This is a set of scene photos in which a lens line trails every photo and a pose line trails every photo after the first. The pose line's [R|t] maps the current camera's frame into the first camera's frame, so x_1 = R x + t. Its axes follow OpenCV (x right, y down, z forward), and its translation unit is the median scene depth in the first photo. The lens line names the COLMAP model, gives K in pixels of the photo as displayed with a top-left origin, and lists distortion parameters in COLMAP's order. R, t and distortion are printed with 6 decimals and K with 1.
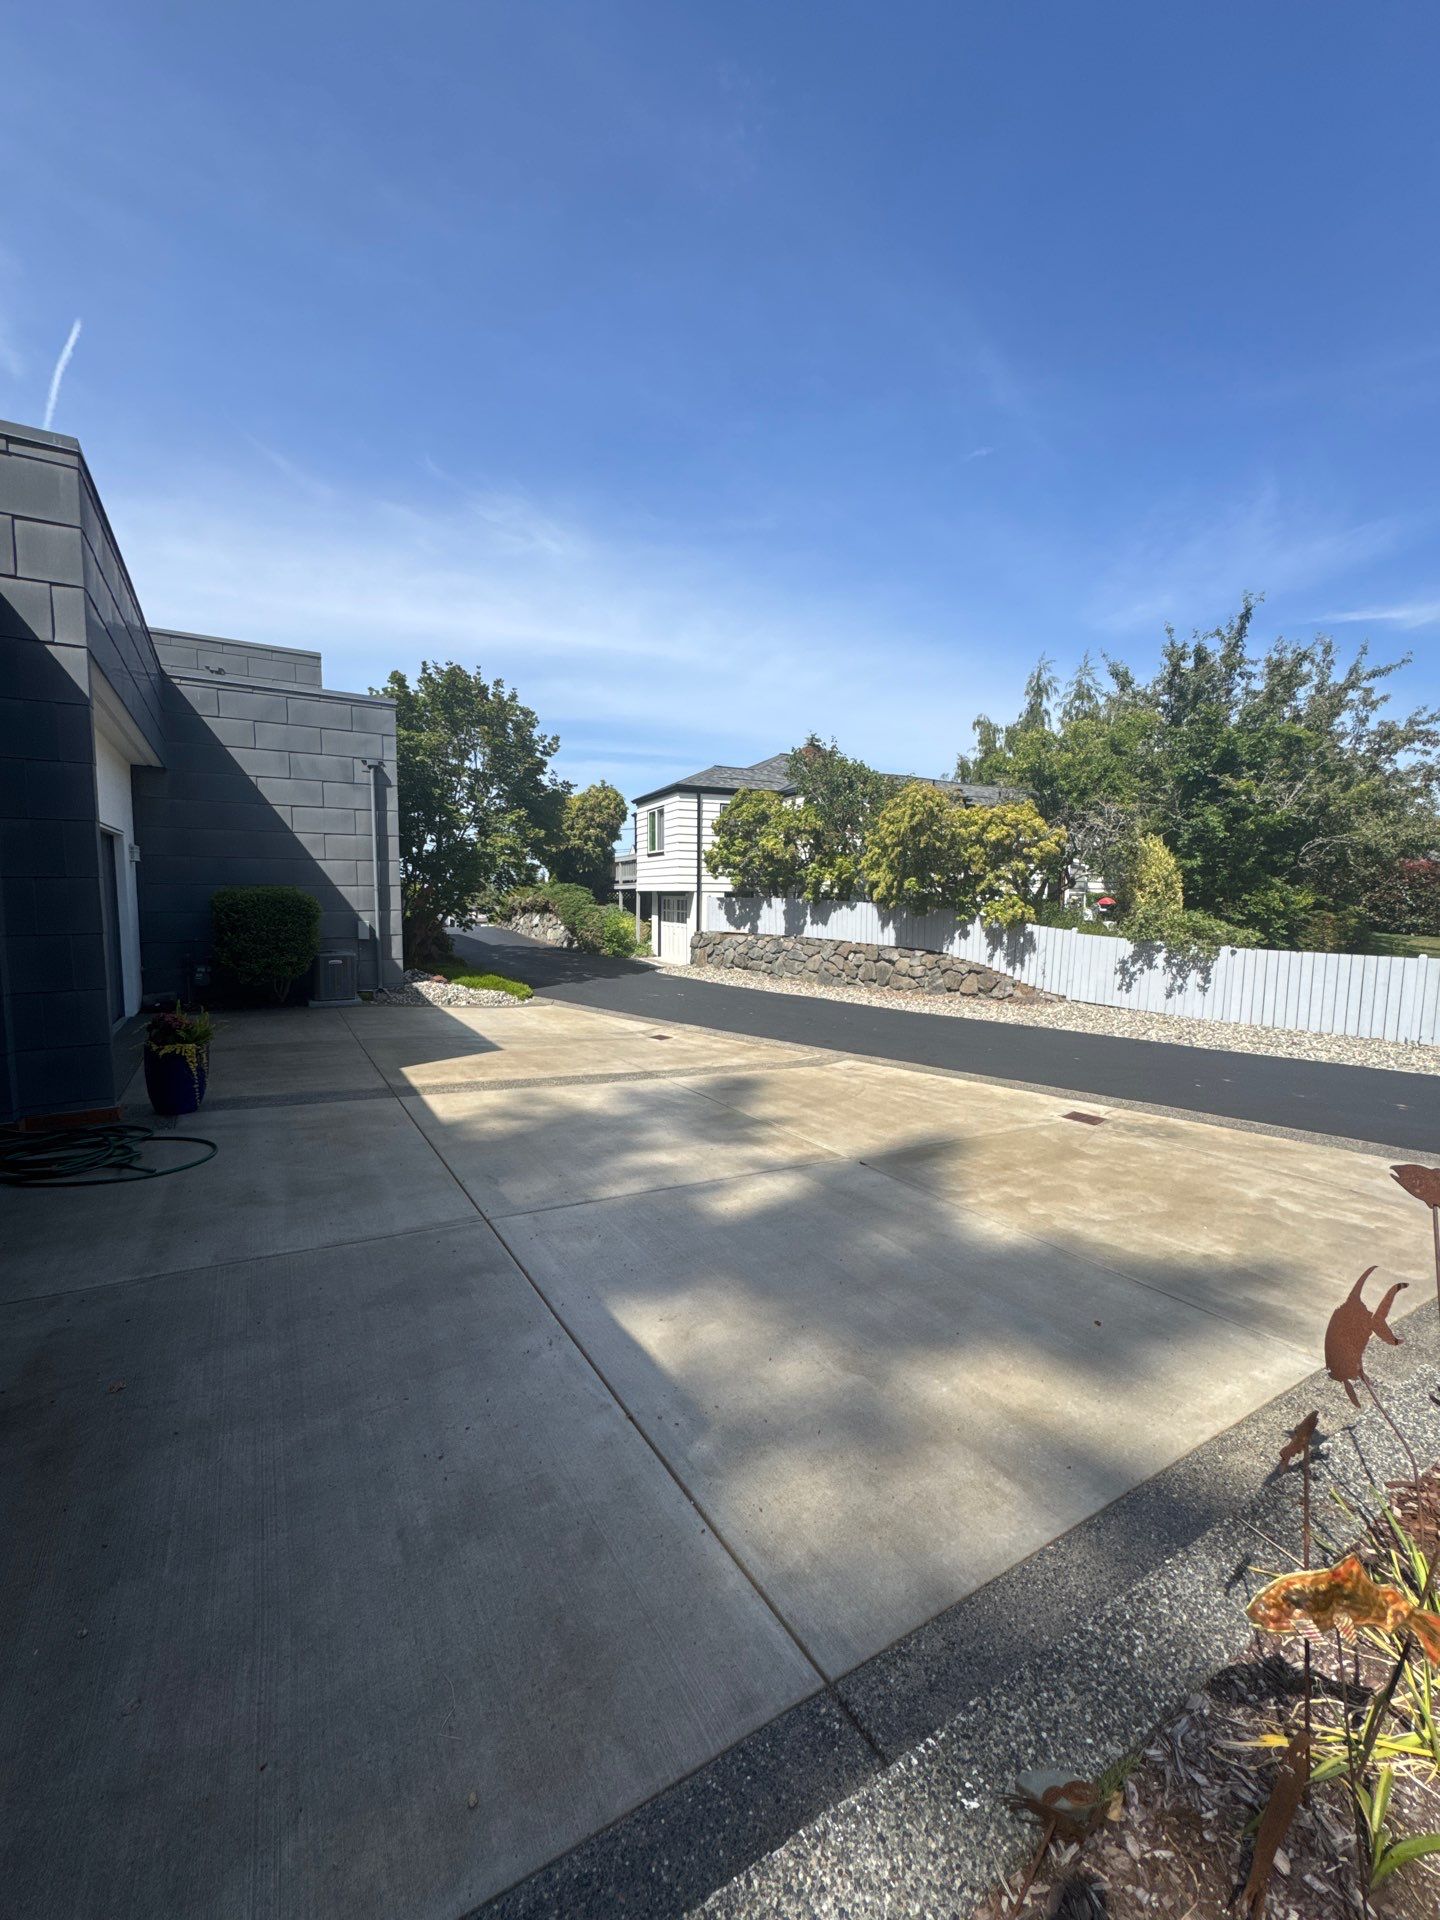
lens RADIAL K [[775.9, 0, 714.1], [0, 775.9, 958.4], [0, 0, 1]] dist [0.001761, -0.002825]
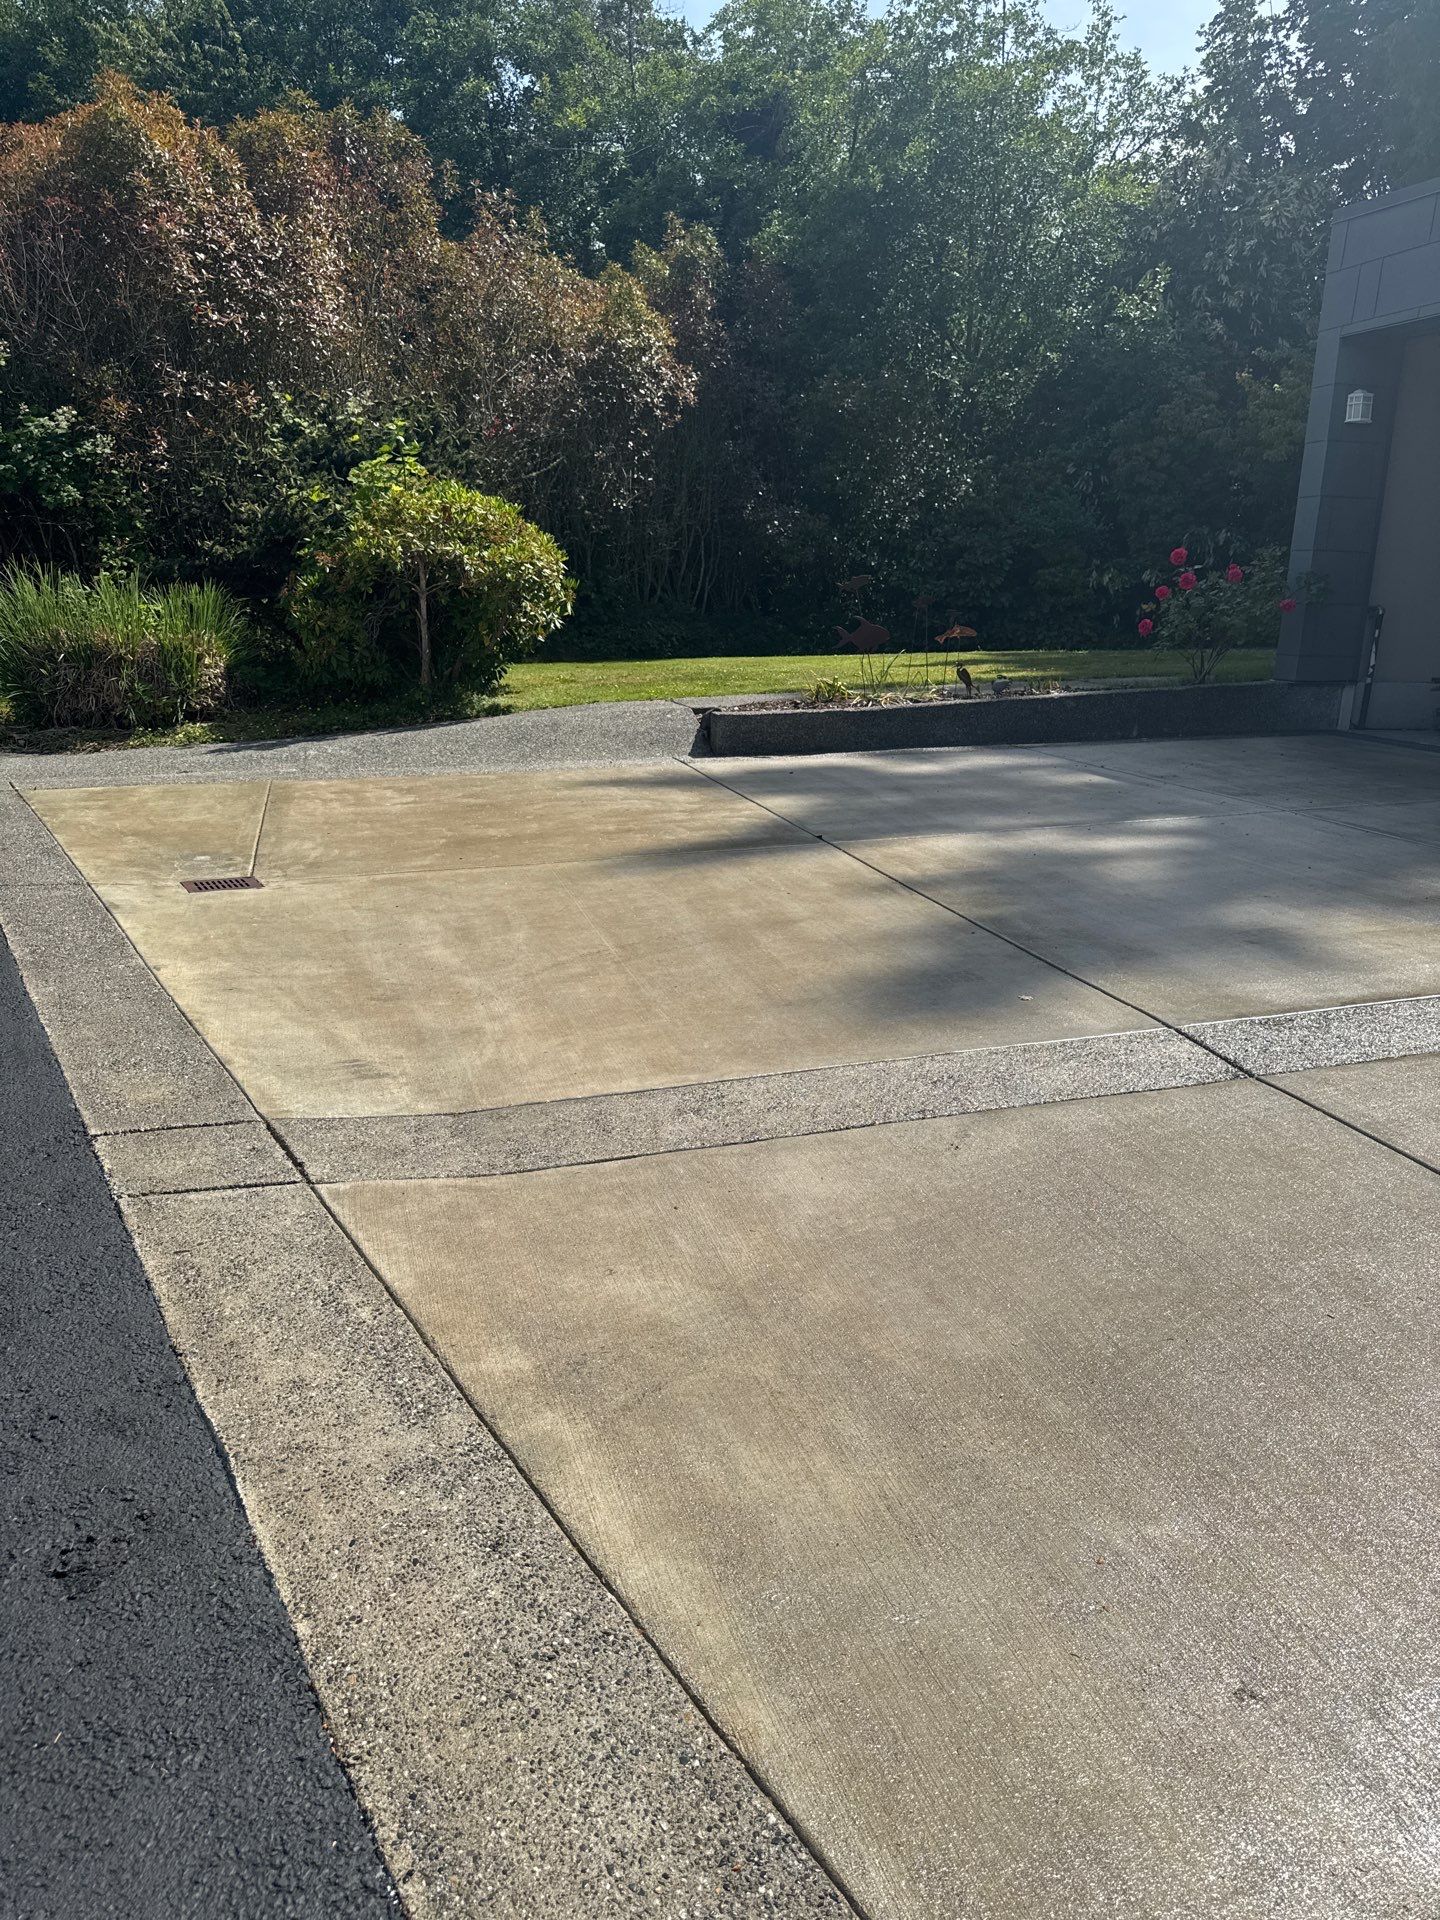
lens RADIAL K [[1401.4, 0, 734.3], [0, 1401.4, 958.6], [0, 0, 1]] dist [0.010679, -0.007269]
pose [[-0.960687, -0.115772, 0.252345, -0.030285], [-0.024980, 0.941266, 0.336739, -0.031360], [-0.276509, 0.317197, -0.907154, 1.072742]]
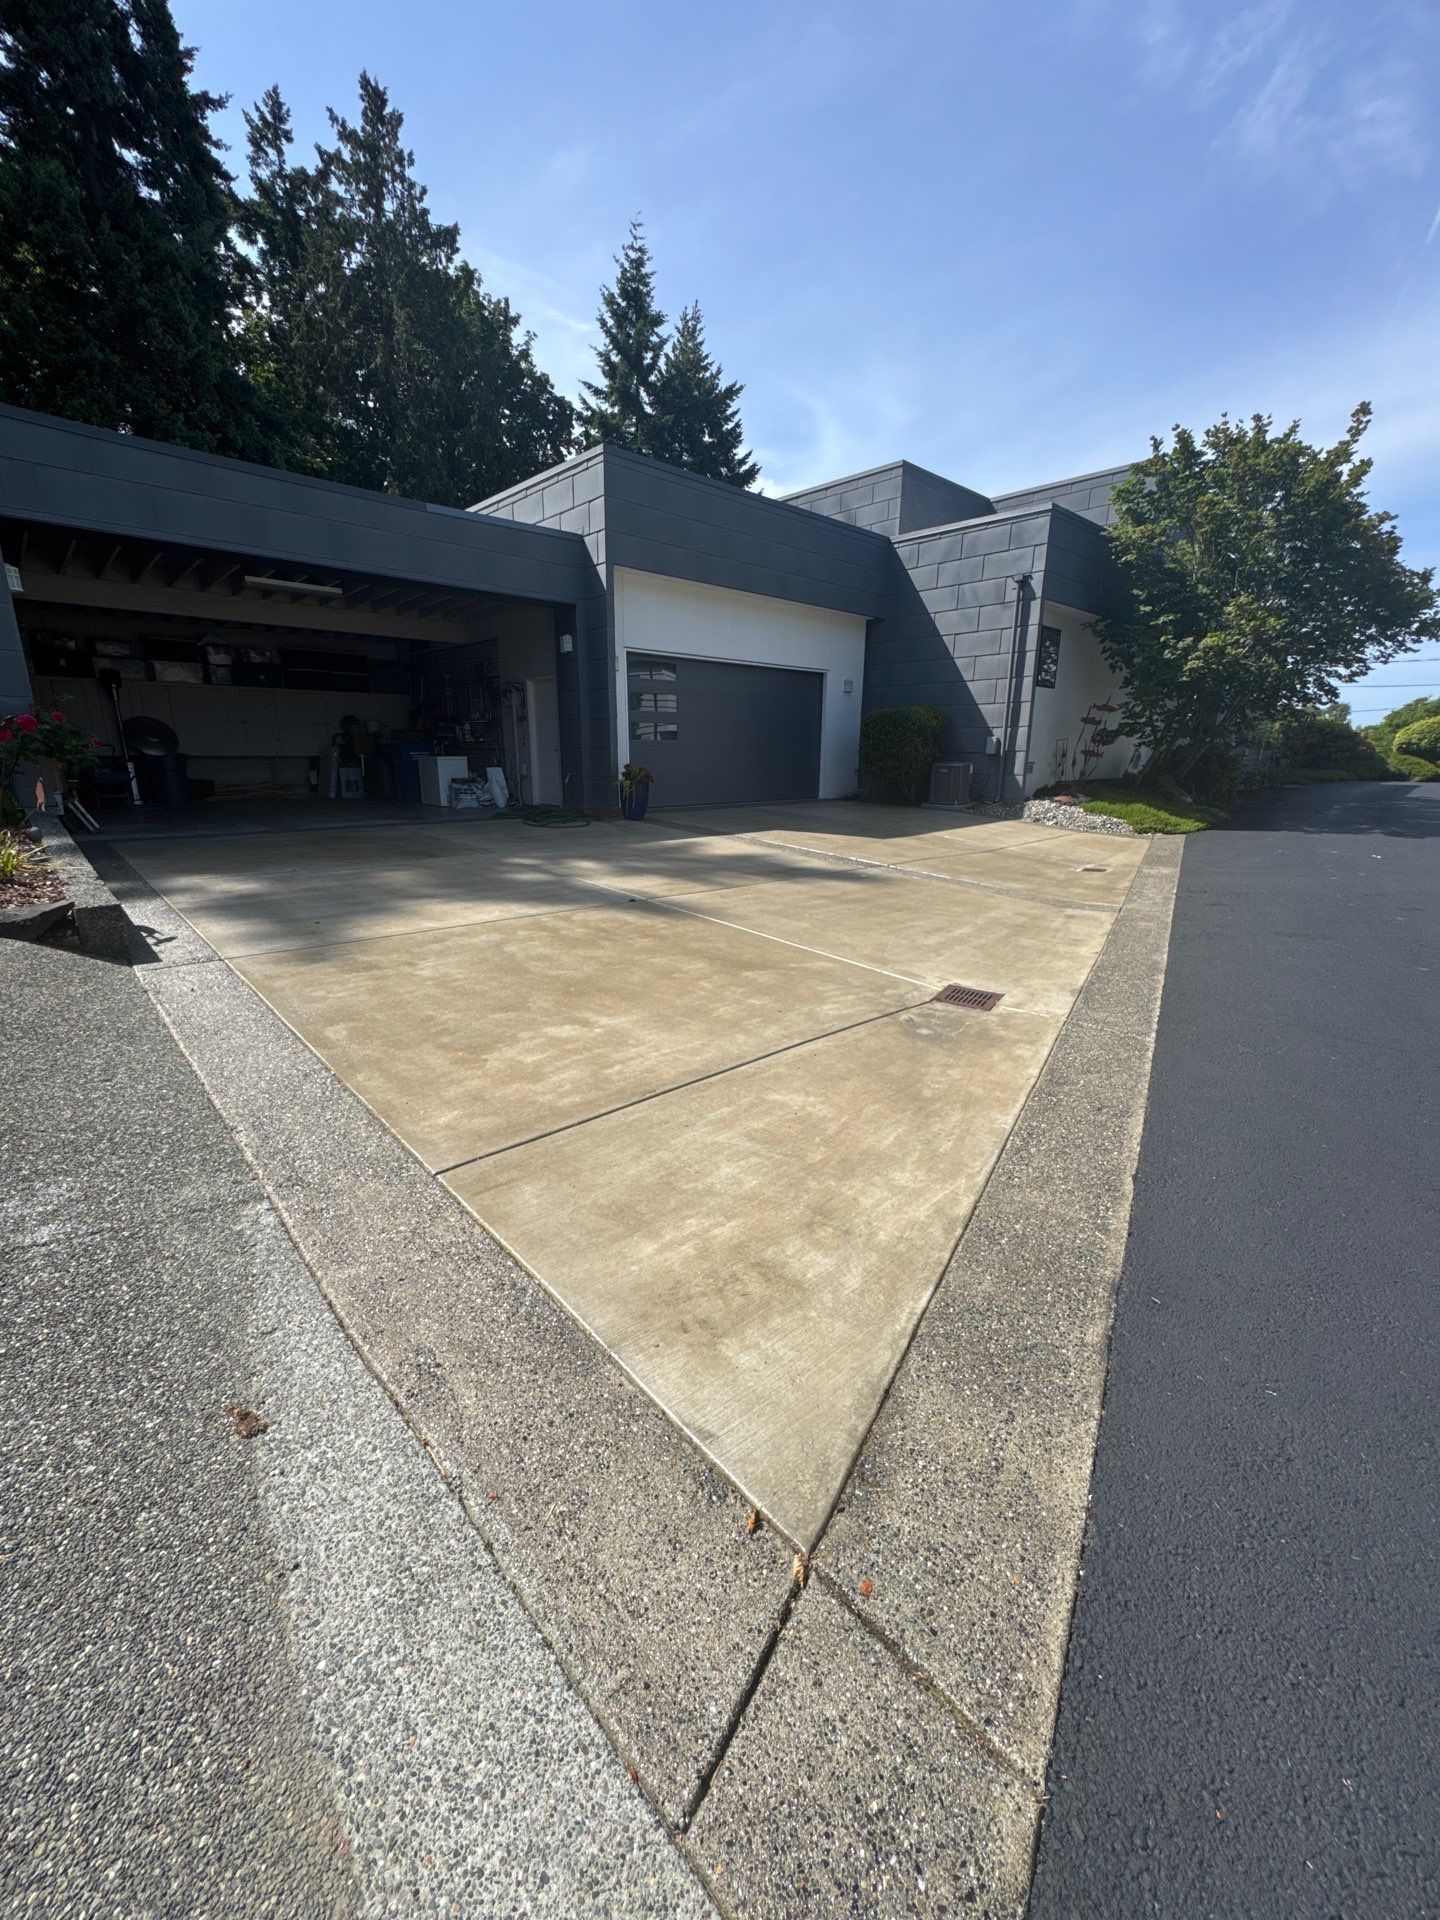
lens RADIAL K [[776.0, 0, 725.0], [0, 776.0, 962.6], [0, 0, 1]] dist [0.000317, 0.006333]
pose [[0.192972, 0.250360, -0.948726, 0.623800], [-0.090745, 0.967310, 0.236806, 0.036493], [0.976999, 0.040395, 0.209382, 0.437823]]
